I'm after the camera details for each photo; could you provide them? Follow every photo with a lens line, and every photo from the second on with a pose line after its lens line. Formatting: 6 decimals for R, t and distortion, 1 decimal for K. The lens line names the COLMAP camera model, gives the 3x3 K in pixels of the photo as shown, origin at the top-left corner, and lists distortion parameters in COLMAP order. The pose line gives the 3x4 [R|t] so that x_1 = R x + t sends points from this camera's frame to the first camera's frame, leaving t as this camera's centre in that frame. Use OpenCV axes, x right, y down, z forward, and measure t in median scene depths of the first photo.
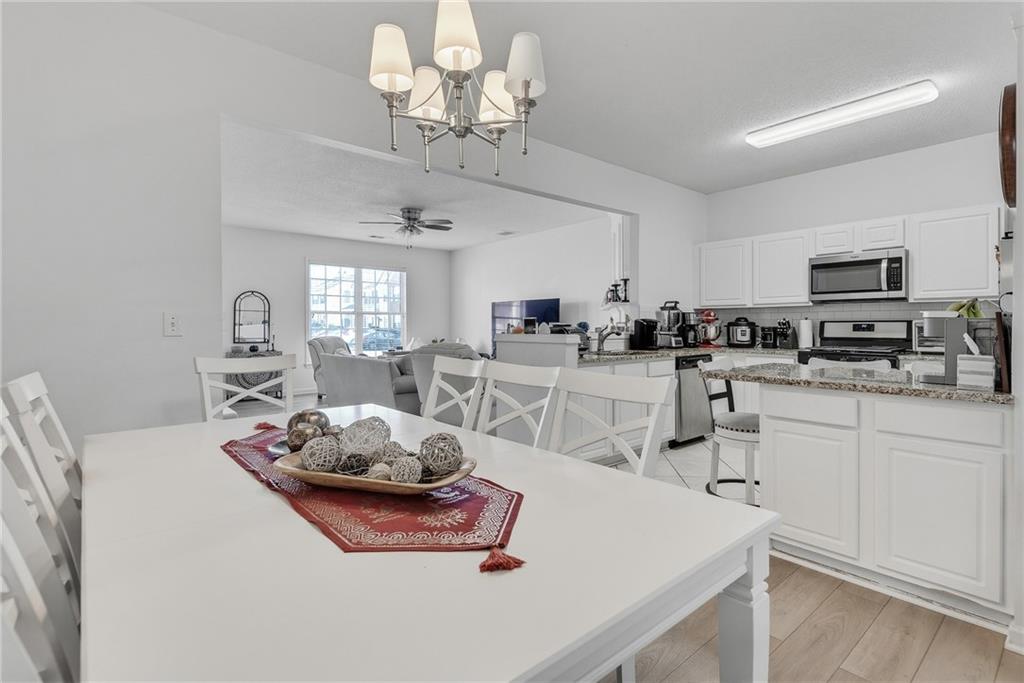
lens RADIAL K [[490.4, 0, 530.3], [0, 490.4, 327.3], [0, 0, 1]] dist [0.002026, -0.000046]
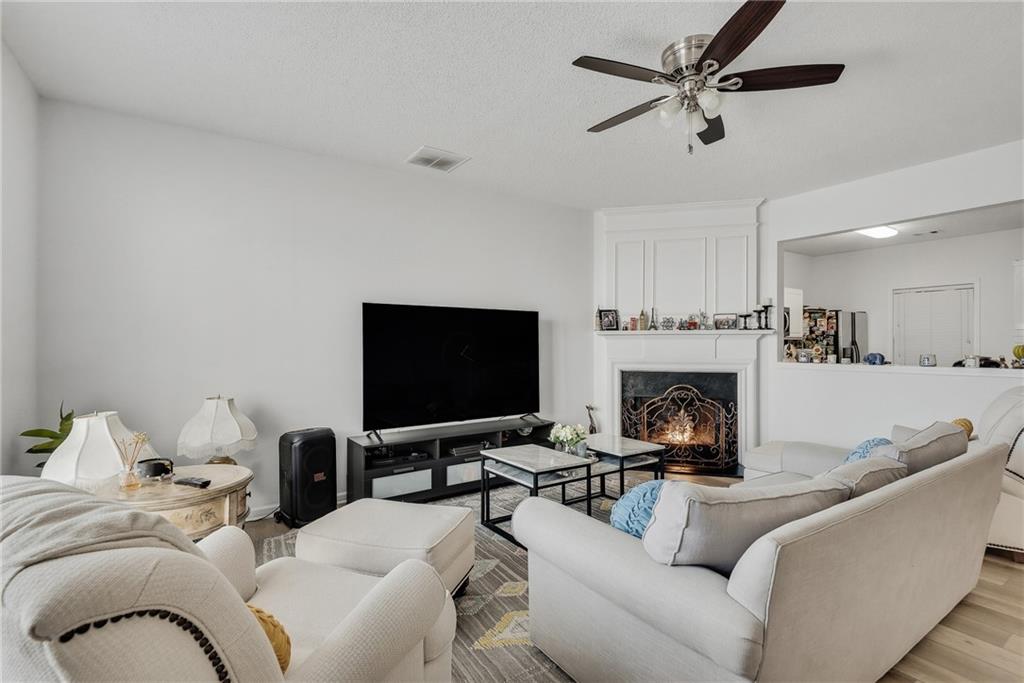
lens RADIAL K [[489.9, 0, 512.0], [0, 489.9, 341.5], [0, 0, 1]] dist [0.023163, -0.000263]
pose [[0.112550, 0.011785, 0.993576, -0.812334], [0.002530, 0.999923, -0.012147, -0.020979], [-0.993643, 0.003881, 0.112512, 1.415196]]
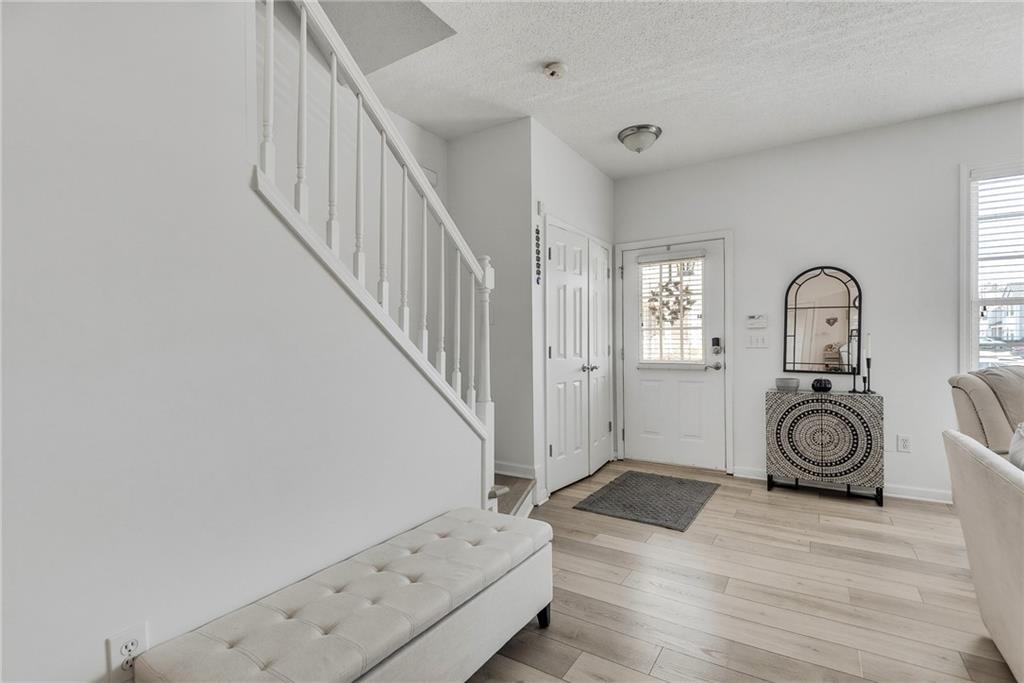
lens RADIAL K [[481.5, 0, 539.7], [0, 481.5, 352.4], [0, 0, 1]] dist [0.053326, -0.034281]
pose [[0.334733, 0.013802, -0.942212, -0.315859], [0.005304, 0.999849, 0.016531, 0.002803], [0.942298, -0.010531, 0.334609, 0.892590]]
